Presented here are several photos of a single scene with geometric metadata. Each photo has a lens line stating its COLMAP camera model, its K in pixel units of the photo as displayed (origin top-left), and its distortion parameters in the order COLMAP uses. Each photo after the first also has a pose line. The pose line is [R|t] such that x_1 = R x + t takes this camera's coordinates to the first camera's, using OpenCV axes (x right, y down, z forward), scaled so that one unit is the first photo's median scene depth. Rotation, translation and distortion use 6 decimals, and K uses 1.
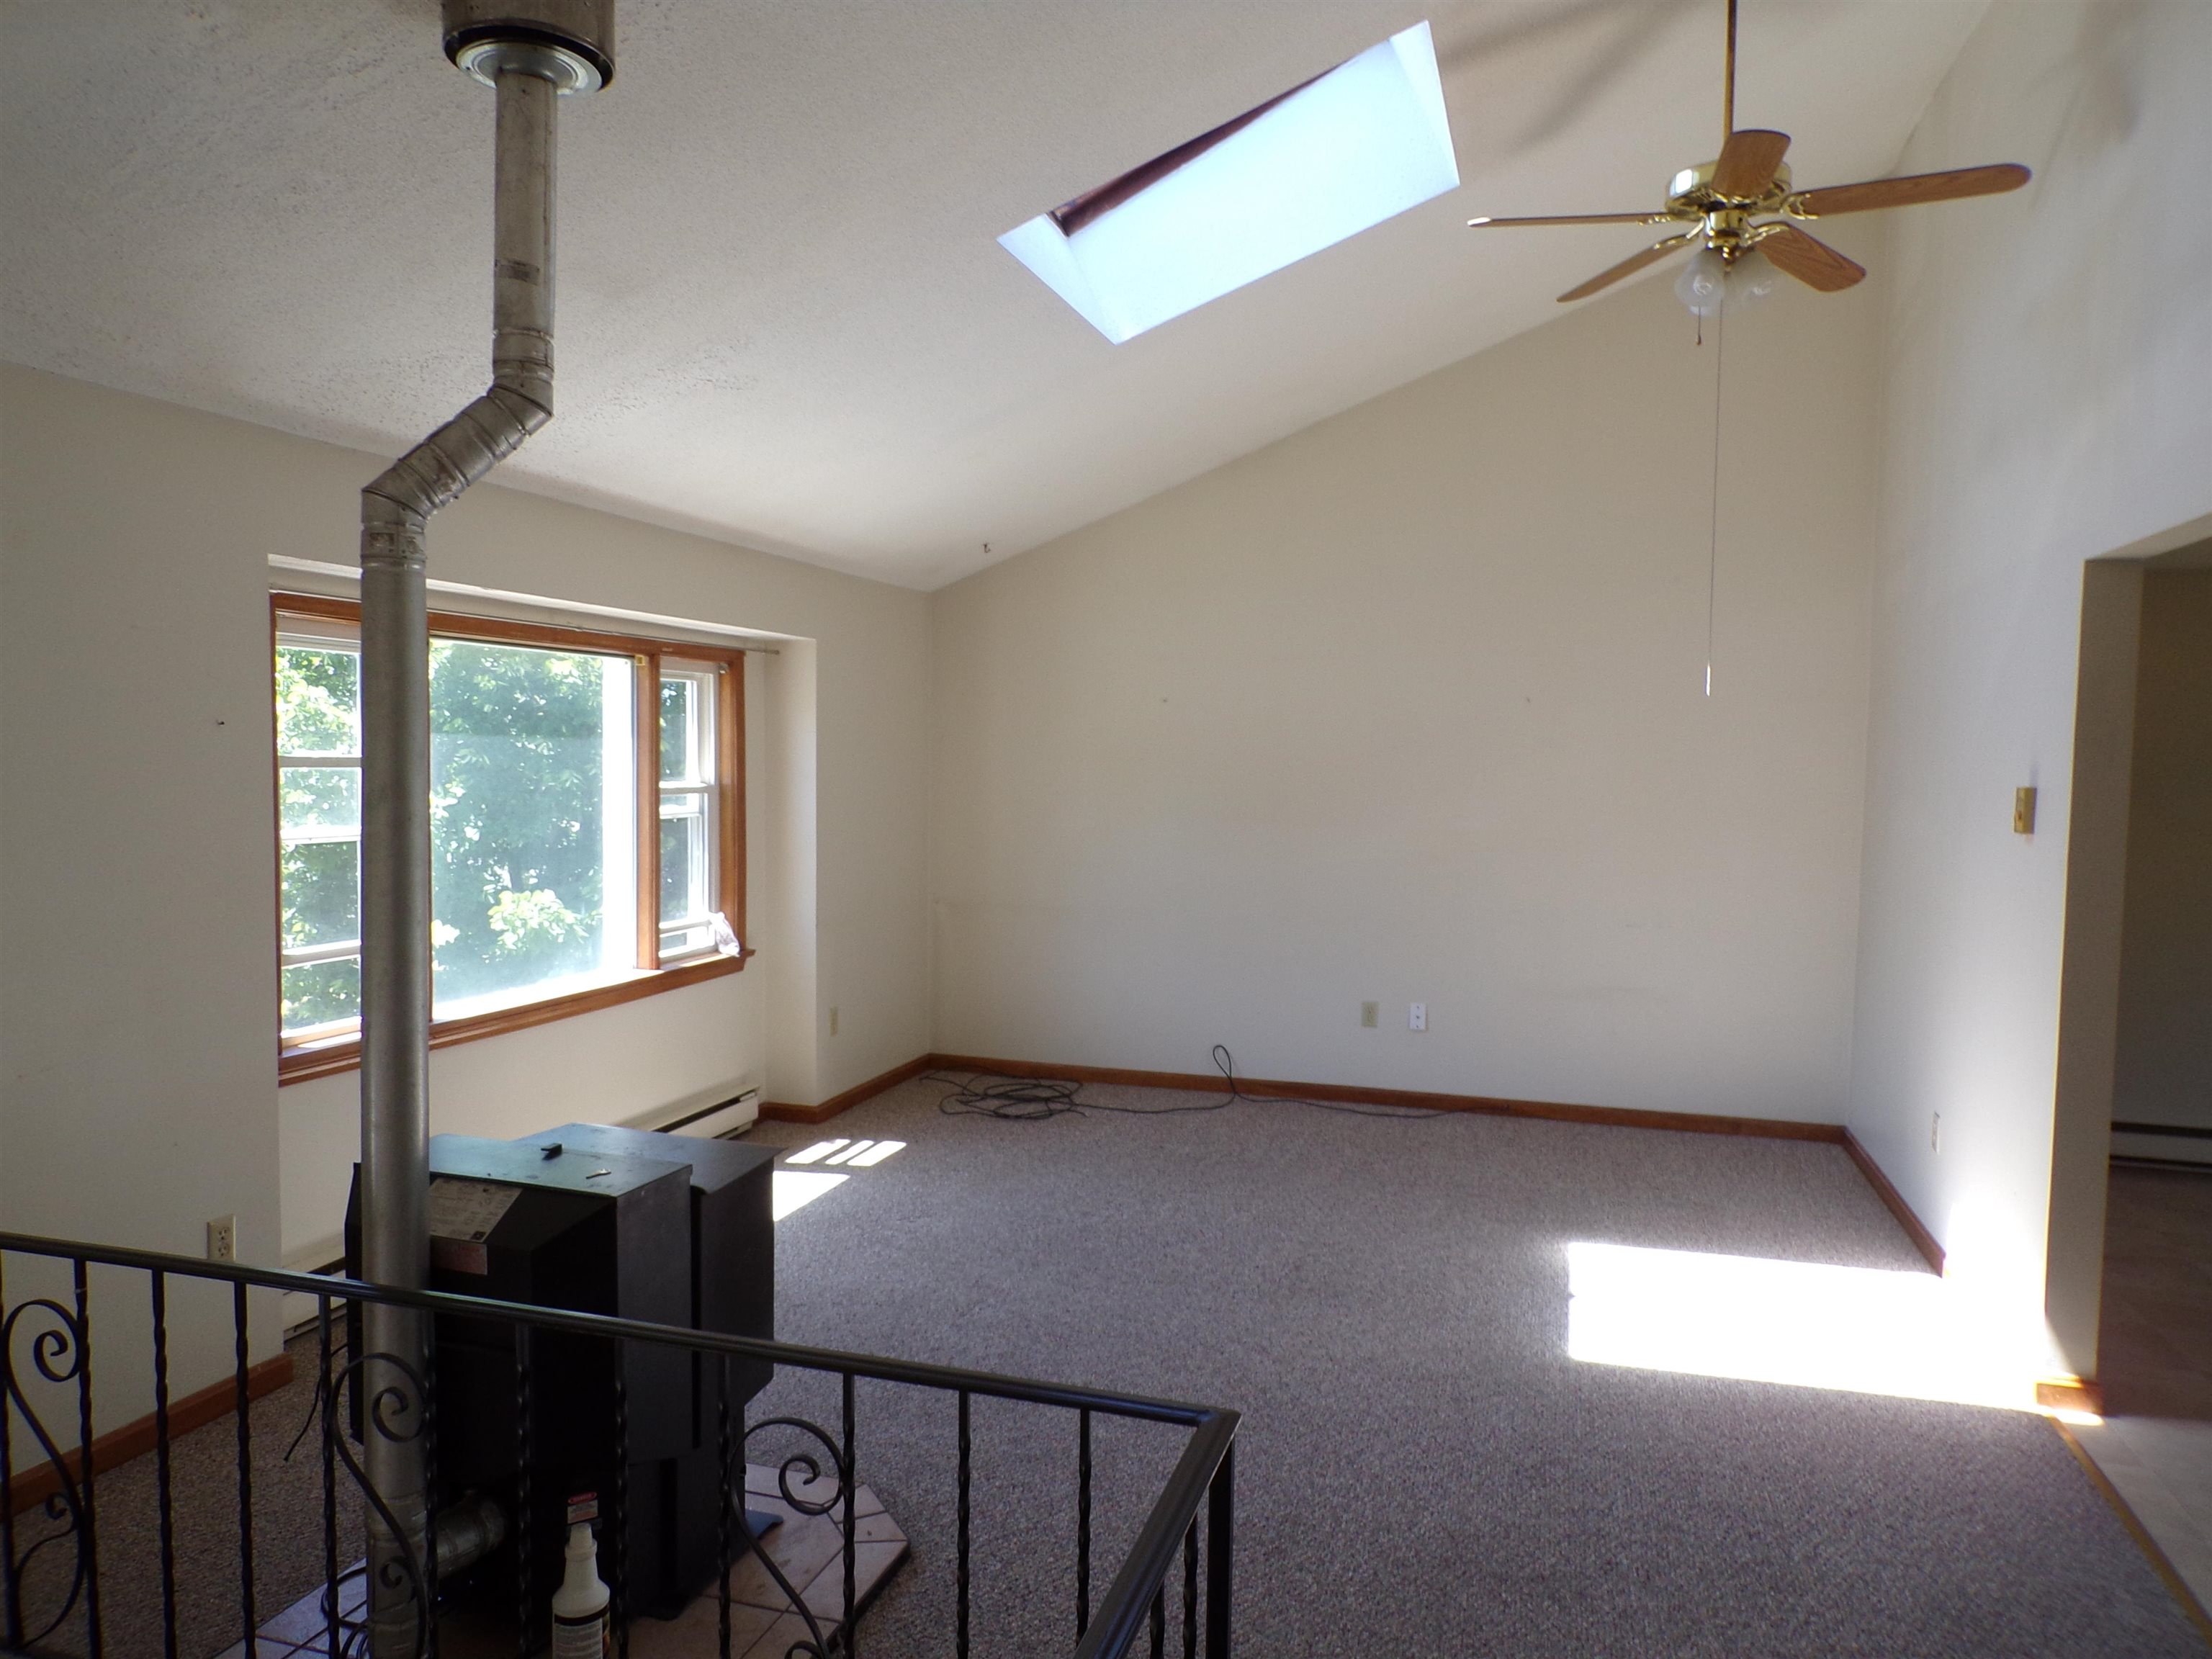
lens RADIAL K [[1522.5, 0, 1094.4], [0, 1522.5, 834.3], [0, 0, 1]] dist [-0.018183, 0.018734]
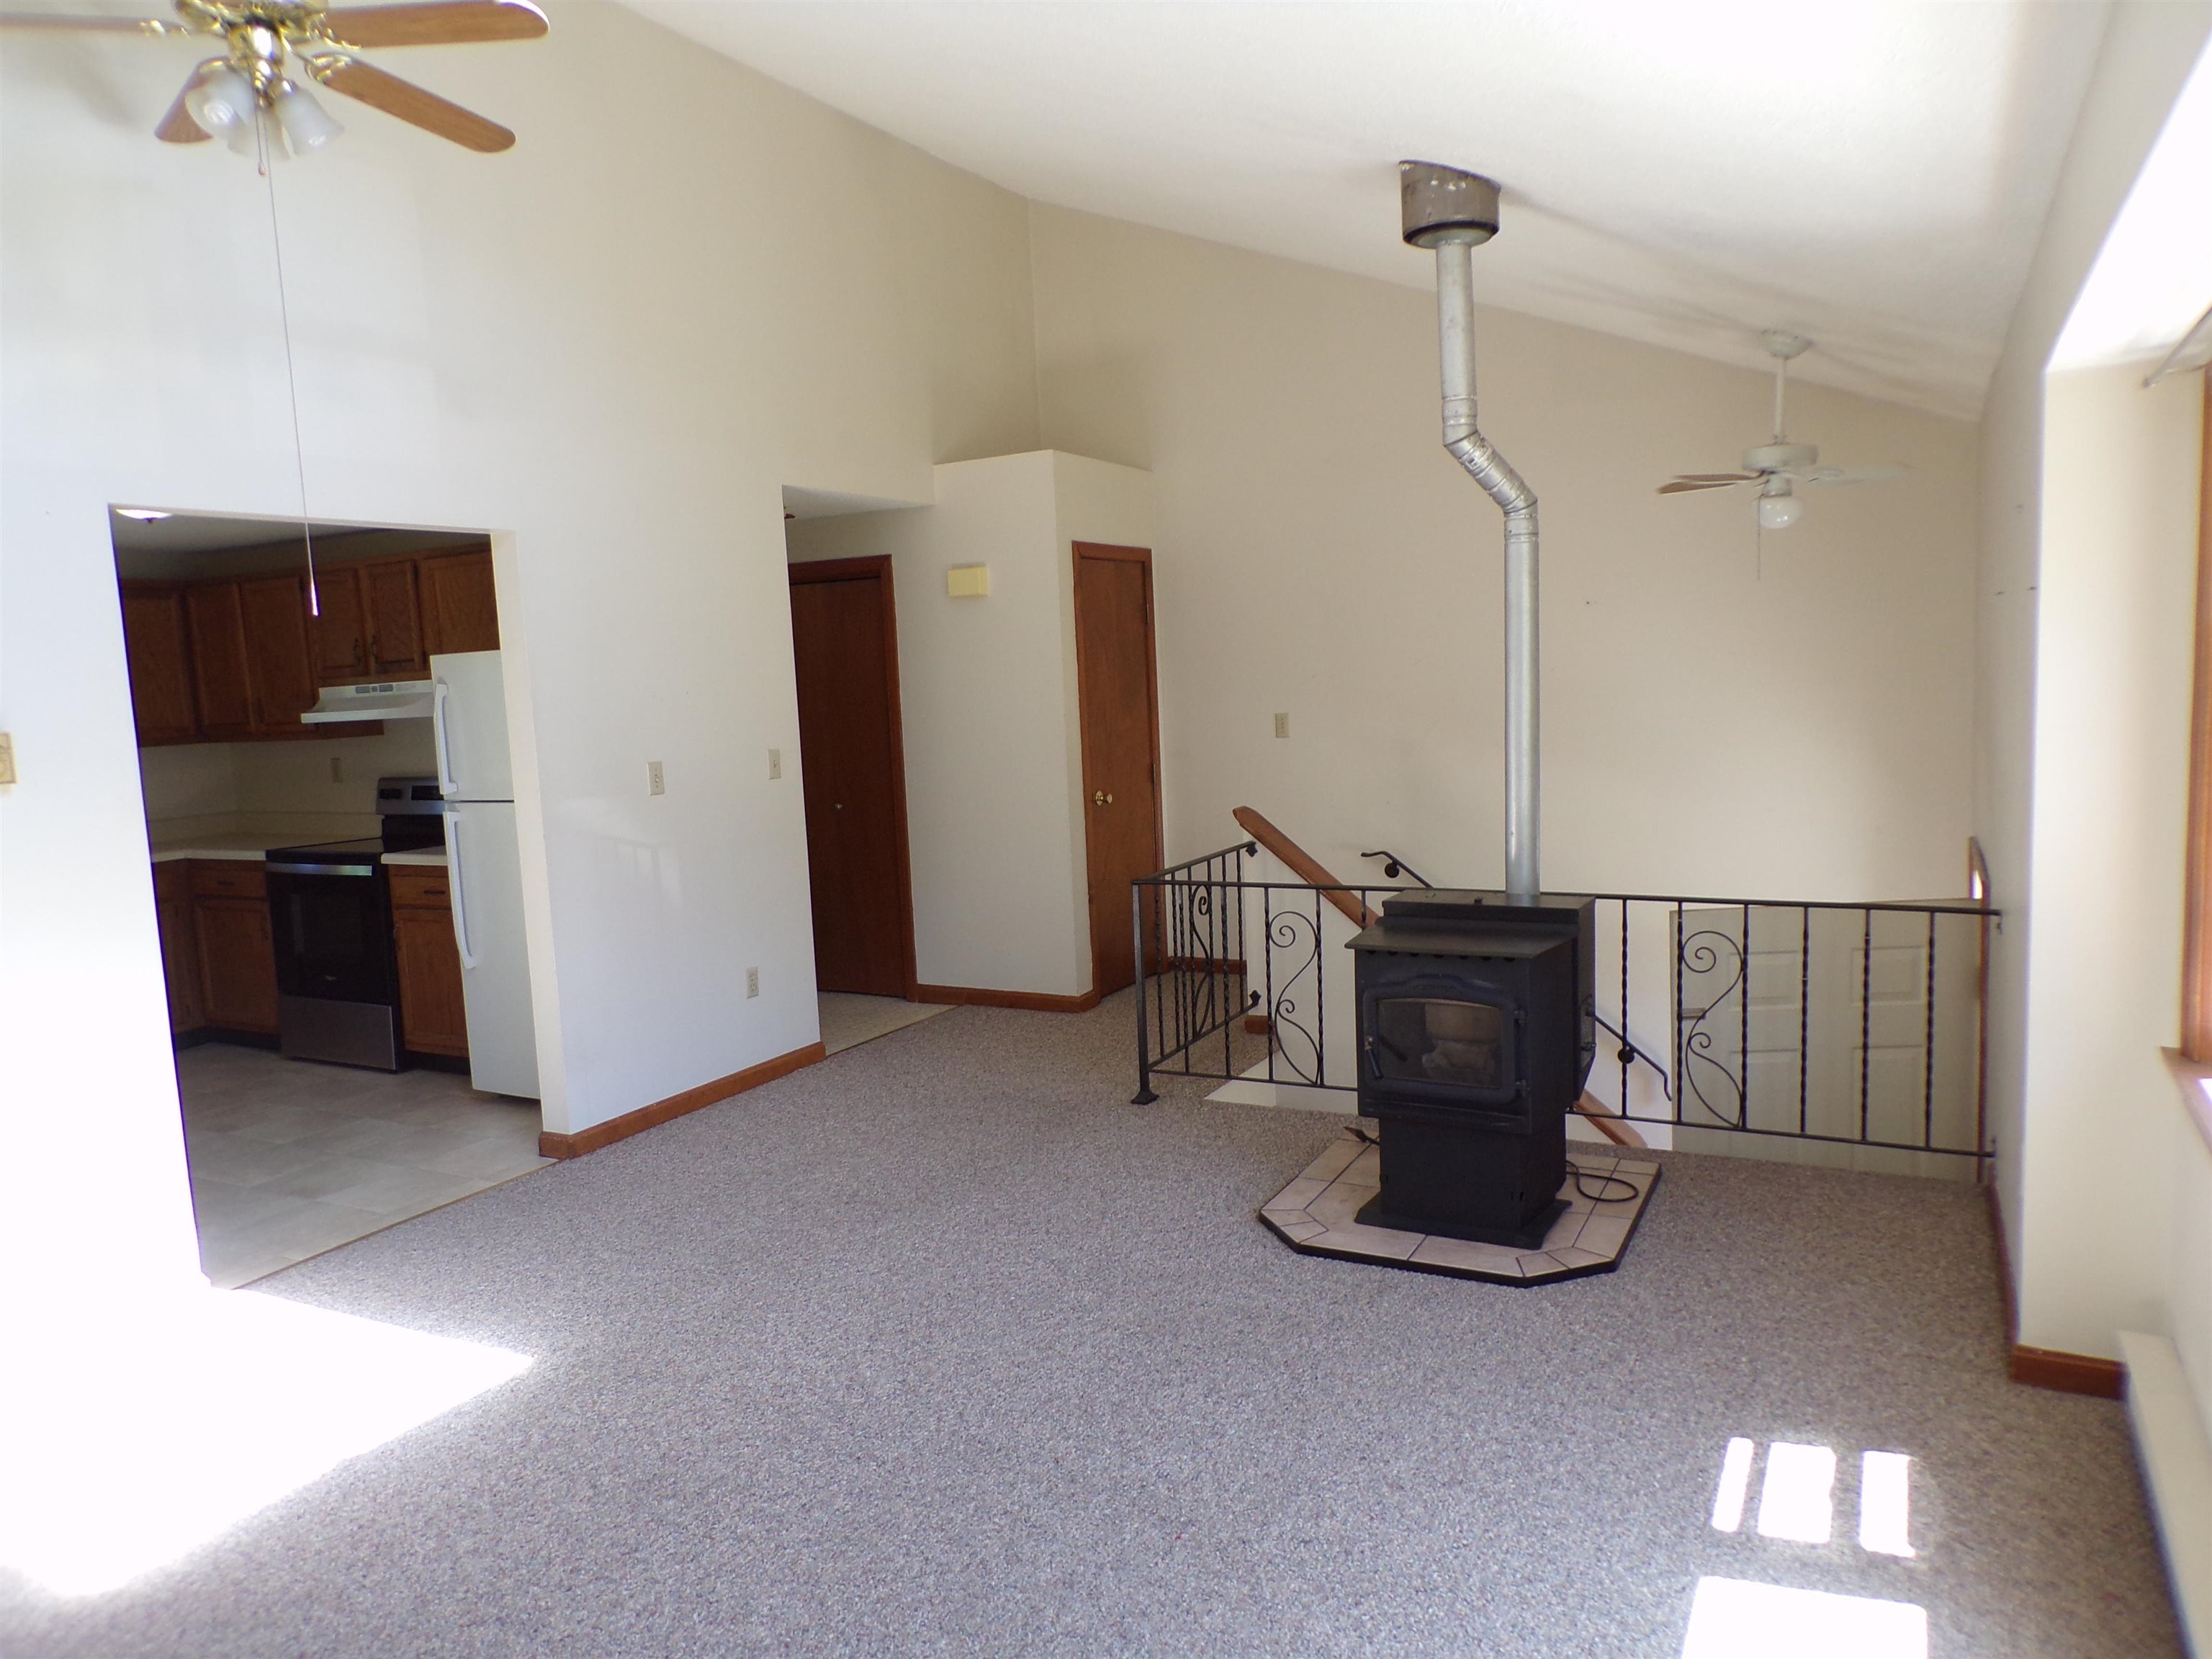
lens RADIAL K [[1522.5, 0, 1094.4], [0, 1522.5, 834.3], [0, 0, 1]] dist [-0.018183, 0.018734]
pose [[-0.977475, -0.000756, 0.211048, -0.138481], [0.035115, 0.985473, 0.166165, -0.063800], [-0.208108, 0.169833, -0.963249, 1.255107]]
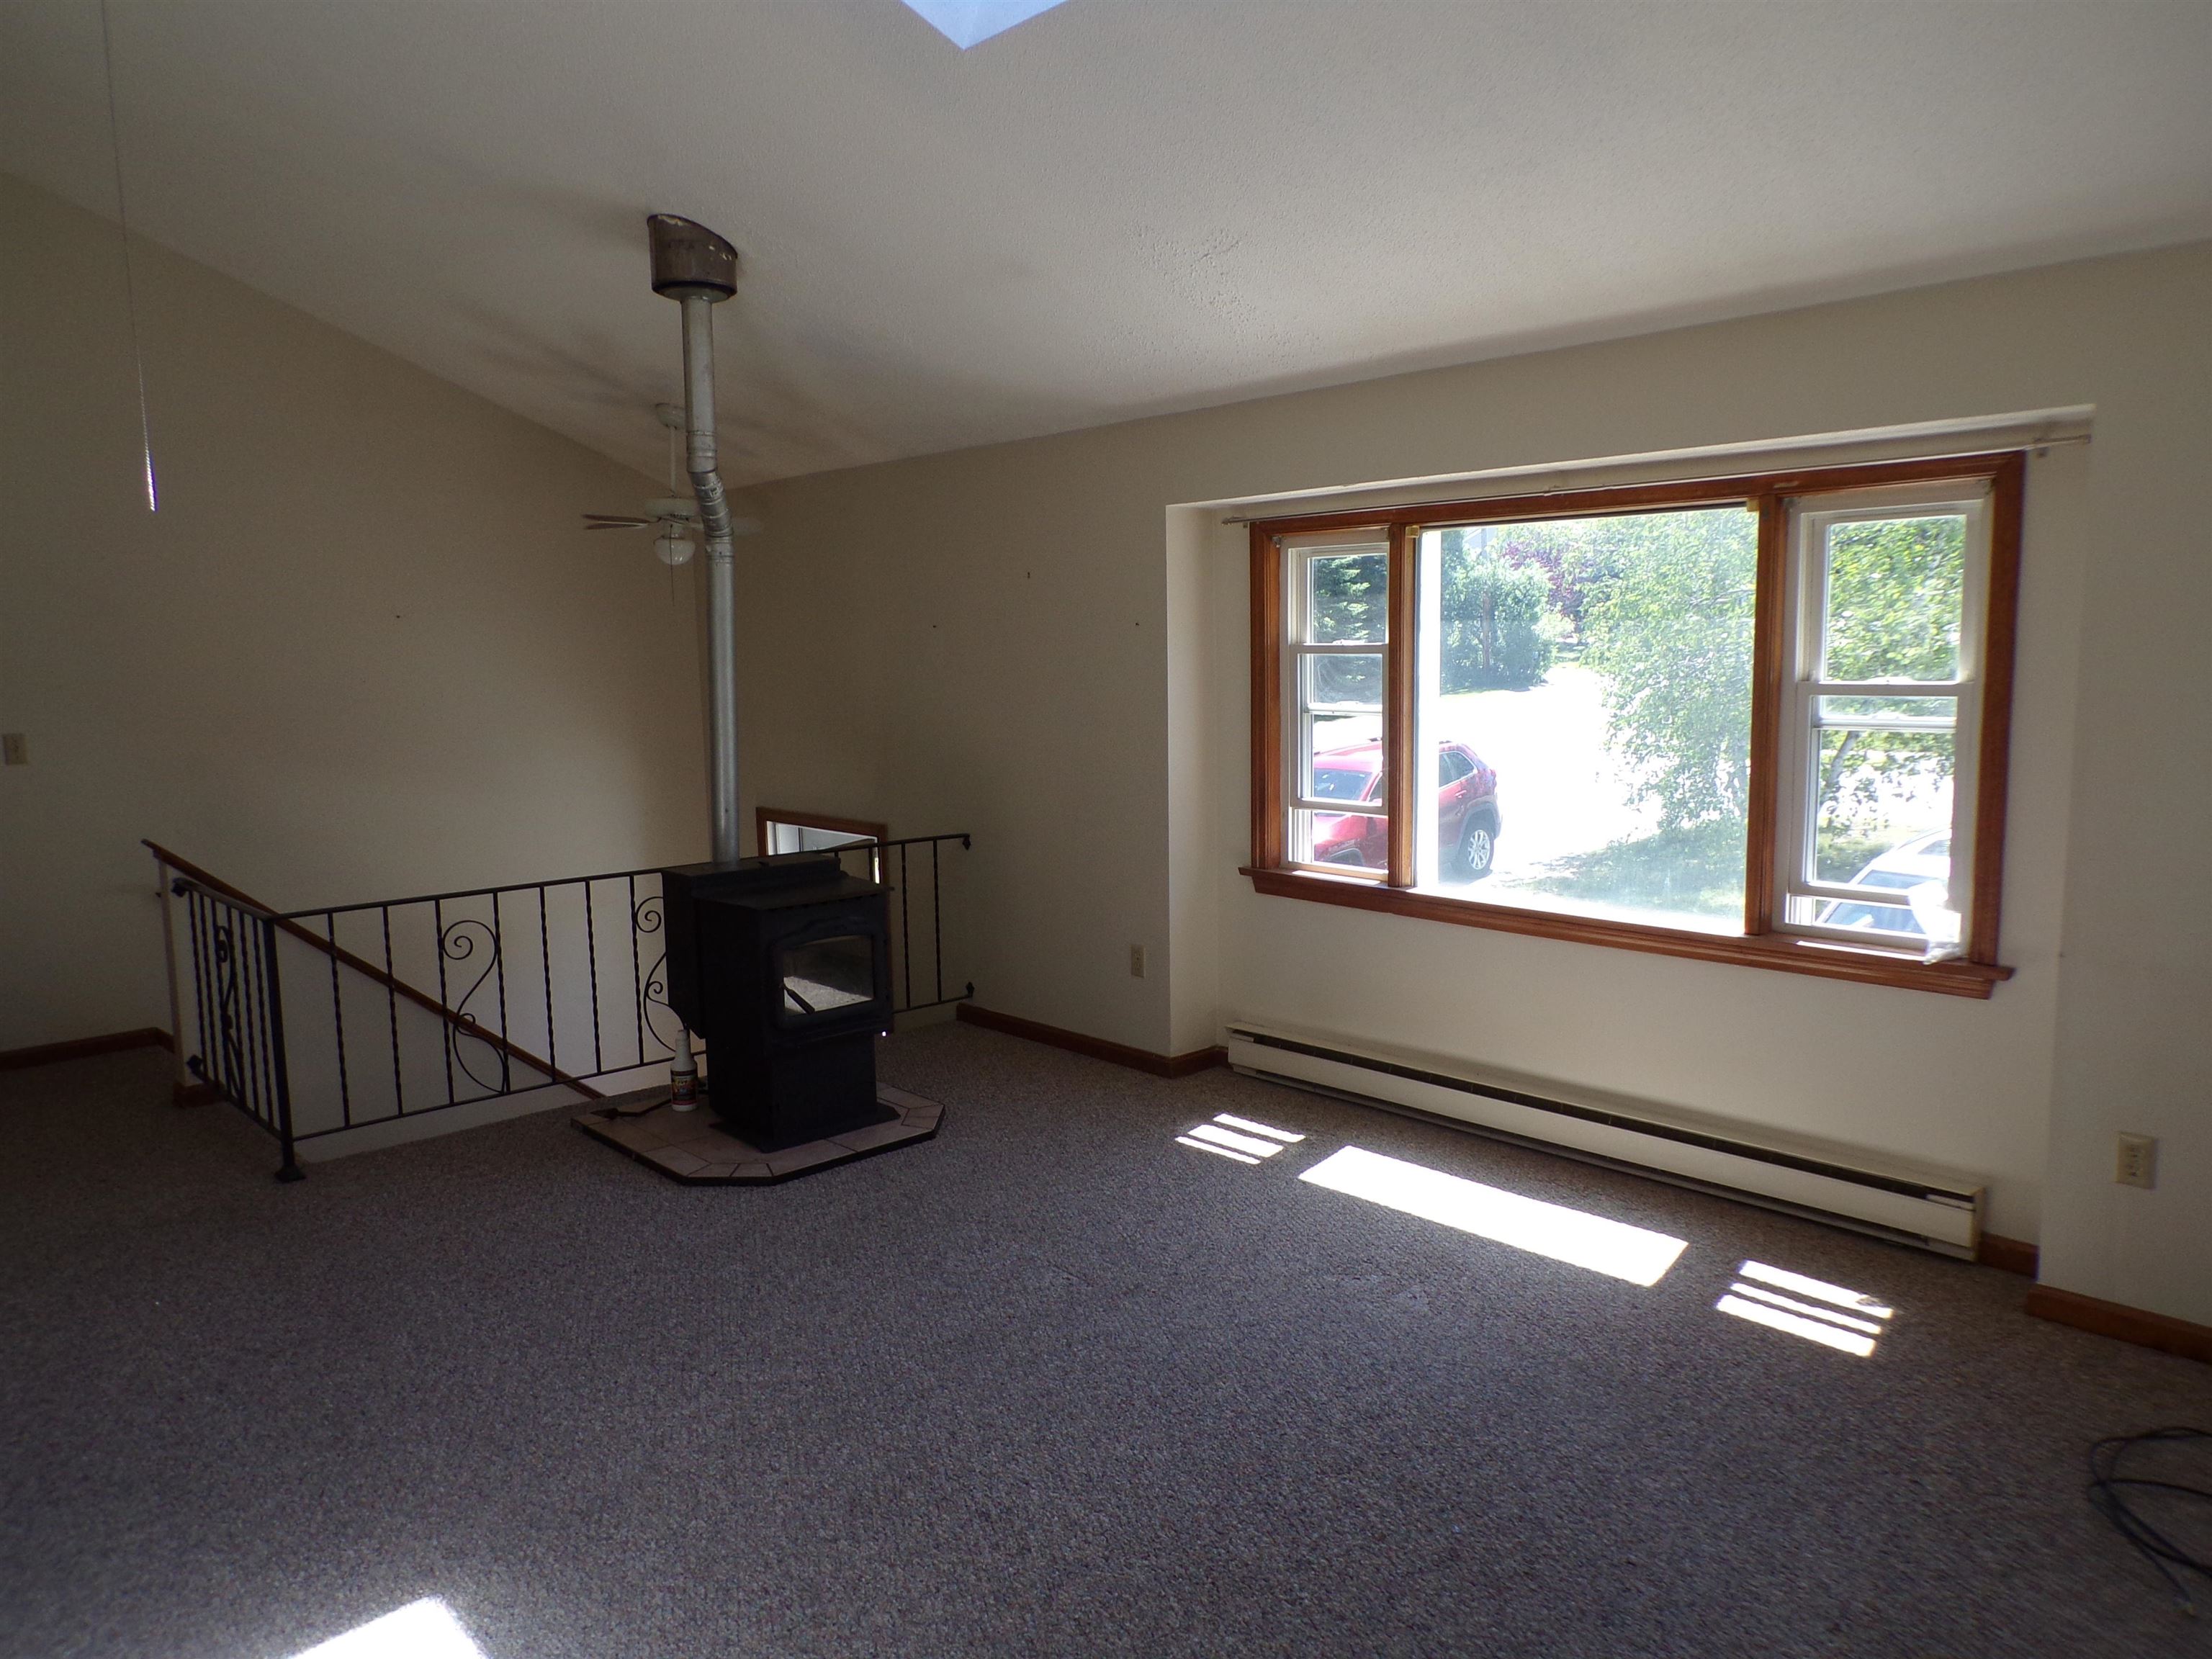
lens RADIAL K [[1522.5, 0, 1094.4], [0, 1522.5, 834.3], [0, 0, 1]] dist [-0.018183, 0.018734]
pose [[-0.499782, 0.095745, -0.860843, 0.499667], [-0.040160, 0.990241, 0.133452, -0.044037], [0.865220, 0.101268, -0.491059, 1.101576]]
